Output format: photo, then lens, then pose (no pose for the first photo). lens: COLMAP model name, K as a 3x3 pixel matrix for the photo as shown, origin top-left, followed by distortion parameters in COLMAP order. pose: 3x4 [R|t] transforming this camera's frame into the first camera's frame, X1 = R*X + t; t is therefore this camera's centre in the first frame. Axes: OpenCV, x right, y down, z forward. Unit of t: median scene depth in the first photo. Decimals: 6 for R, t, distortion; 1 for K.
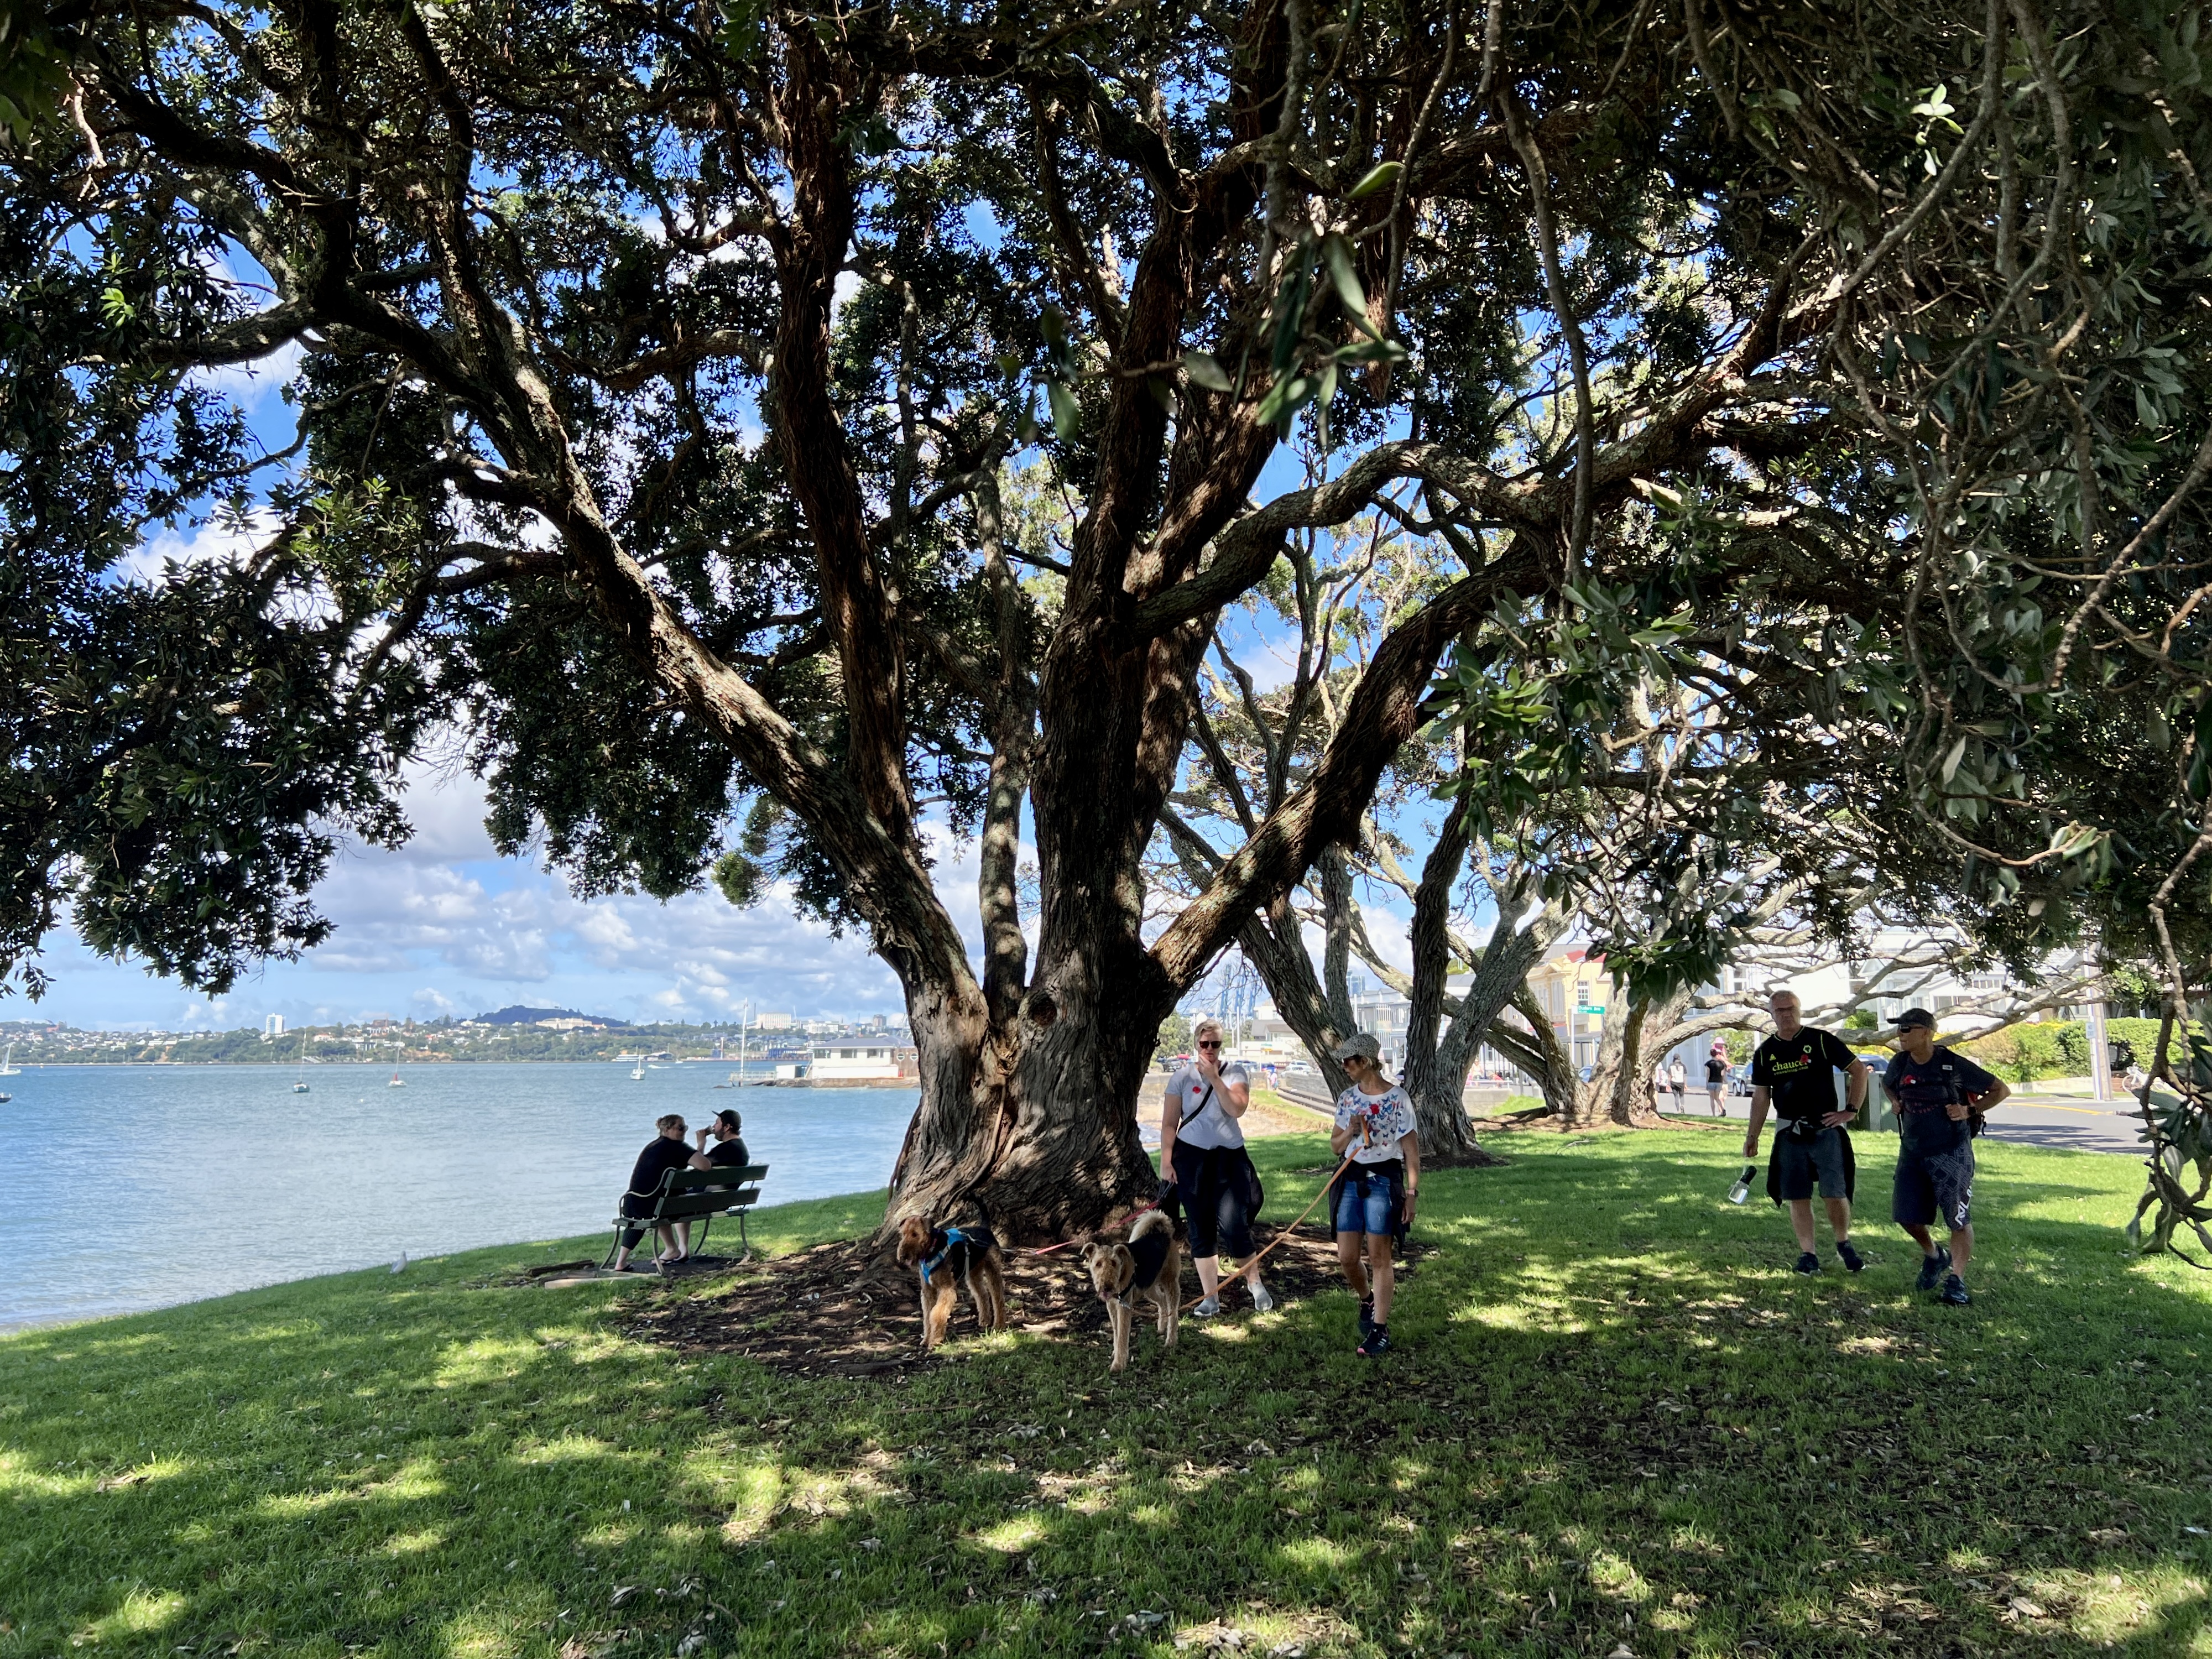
lens RADIAL K [[1639.8, 0, 1107.3], [0, 1639.8, 809.8], [0, 0, 1]] dist [0.013621, -0.006897]
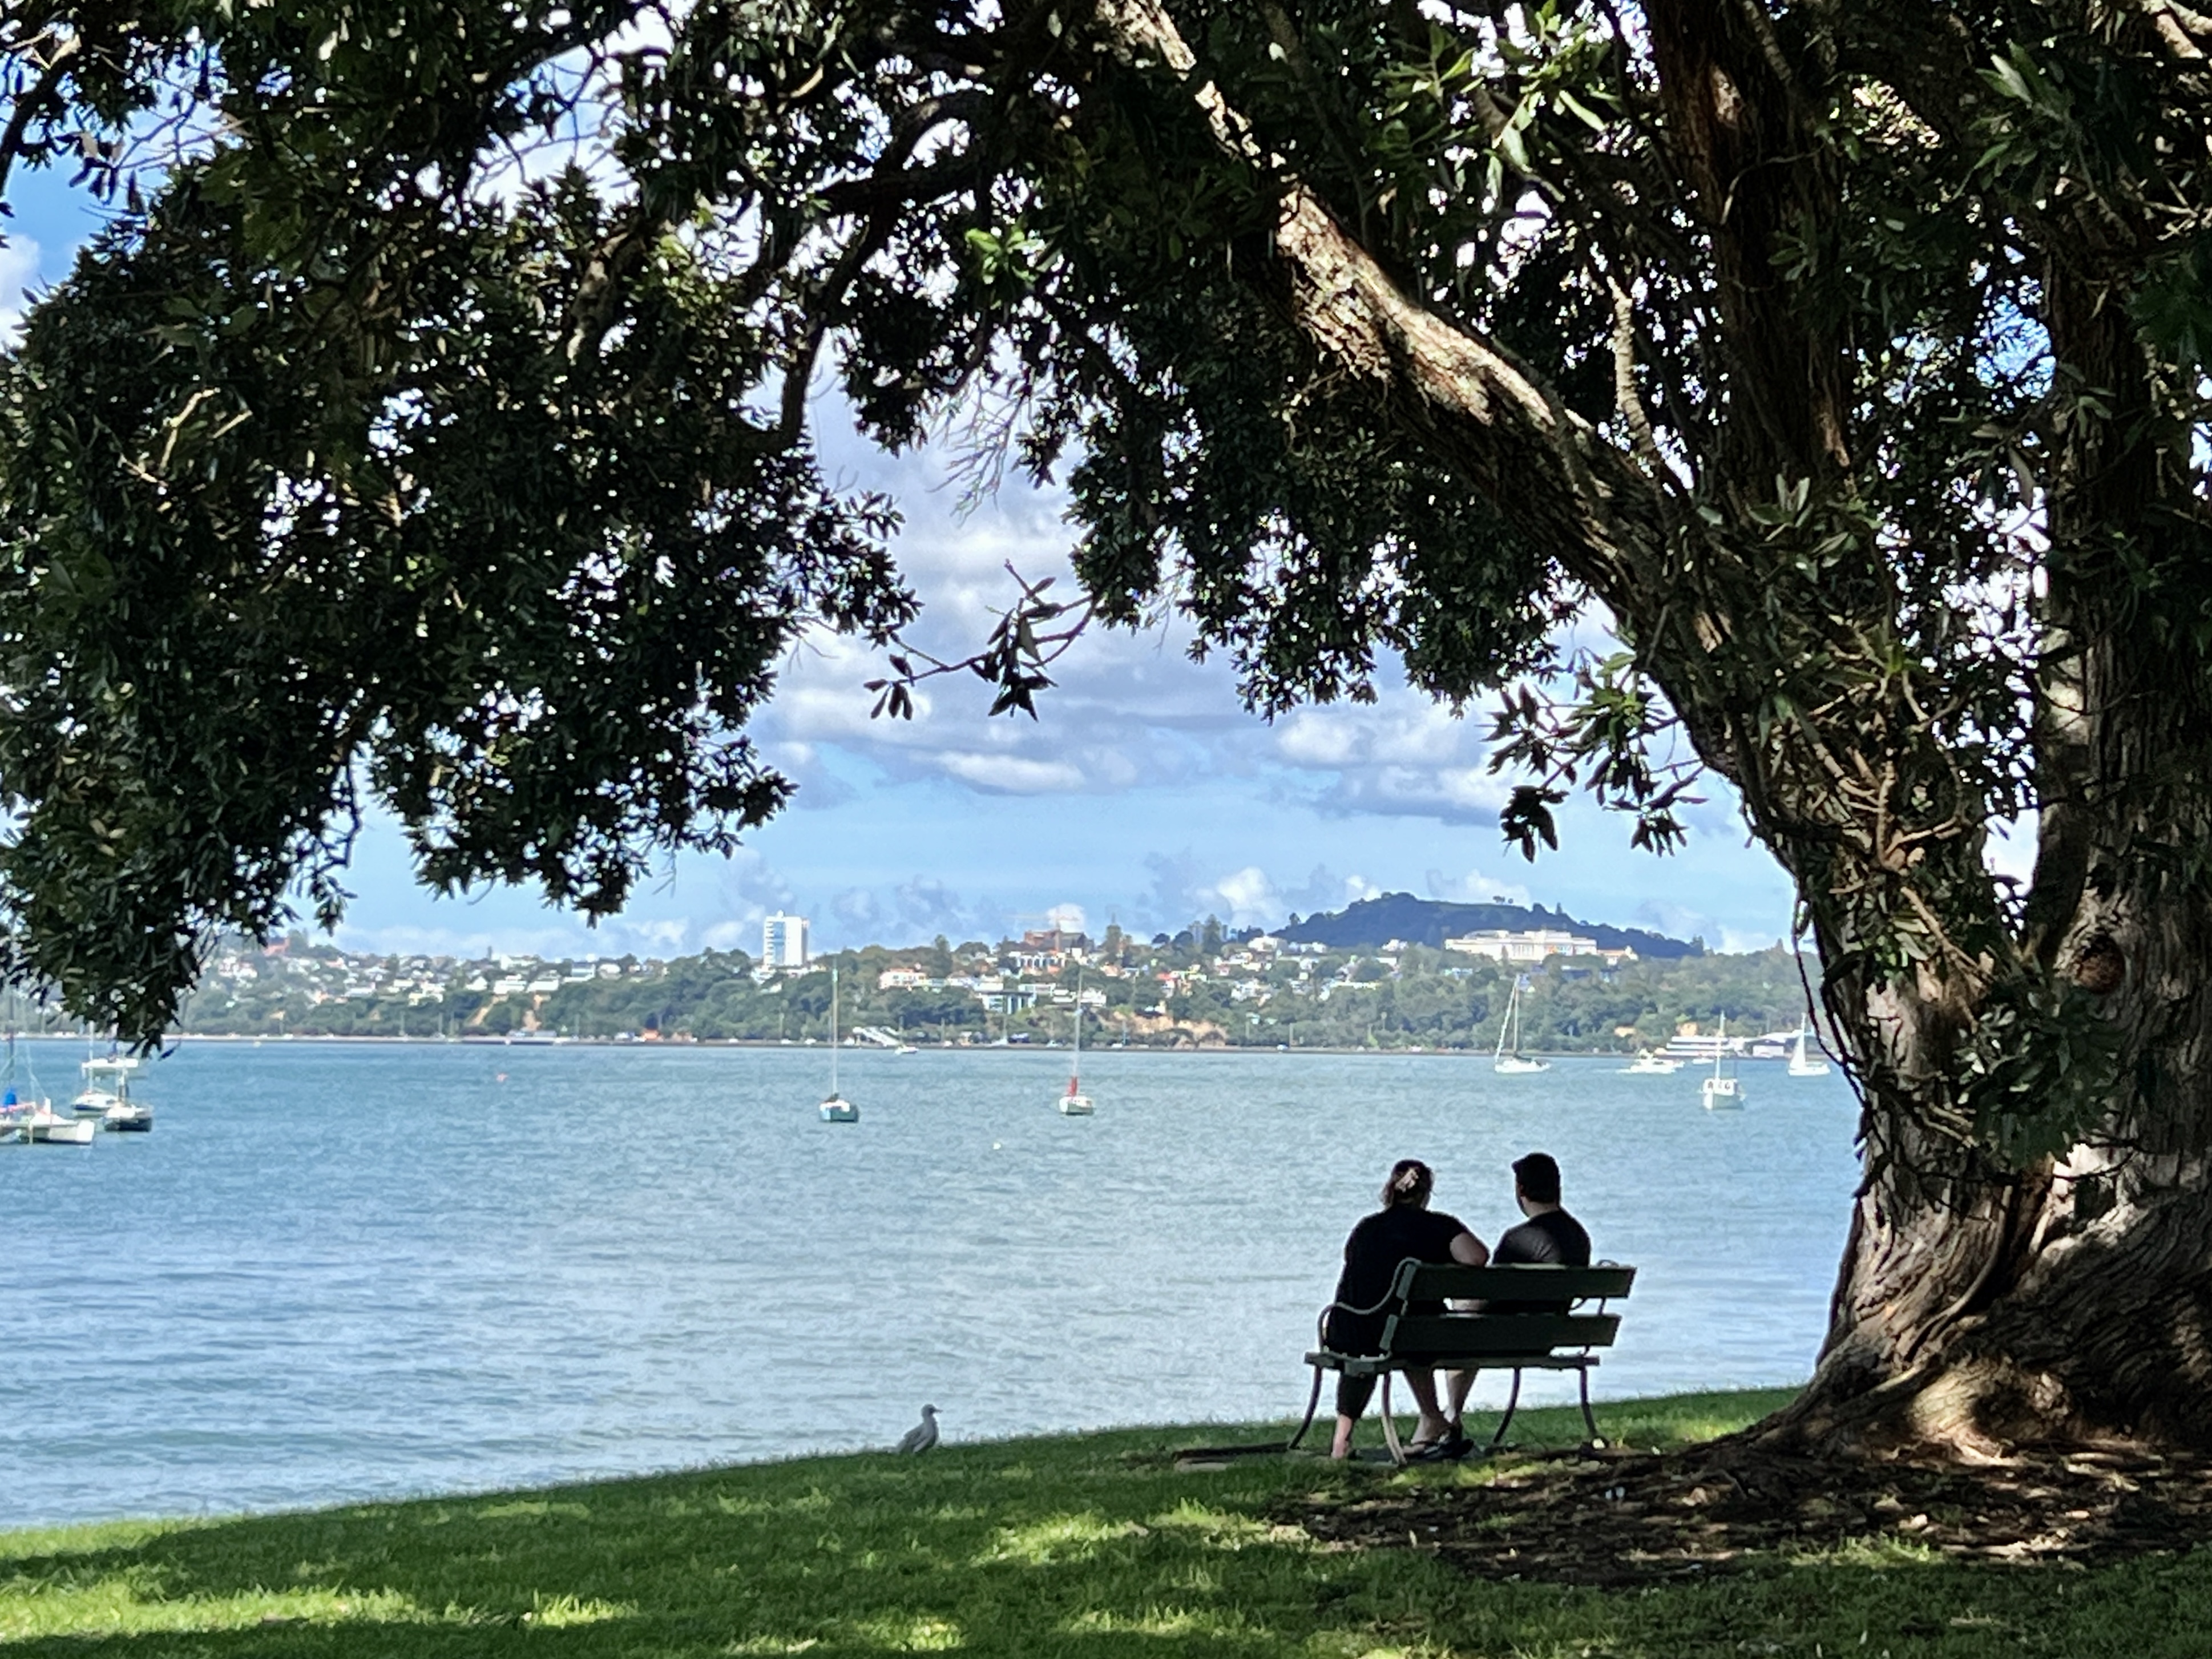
lens RADIAL K [[5012.4, 0, 1105.8], [0, 5012.4, 831.0], [0, 0, 1]] dist [0.081169, 0.000000]
pose [[0.920302, -0.001930, -0.391204, 0.250052], [0.043287, 0.994350, 0.096925, -0.066062], [0.388806, -0.106135, 0.915186, -0.430994]]
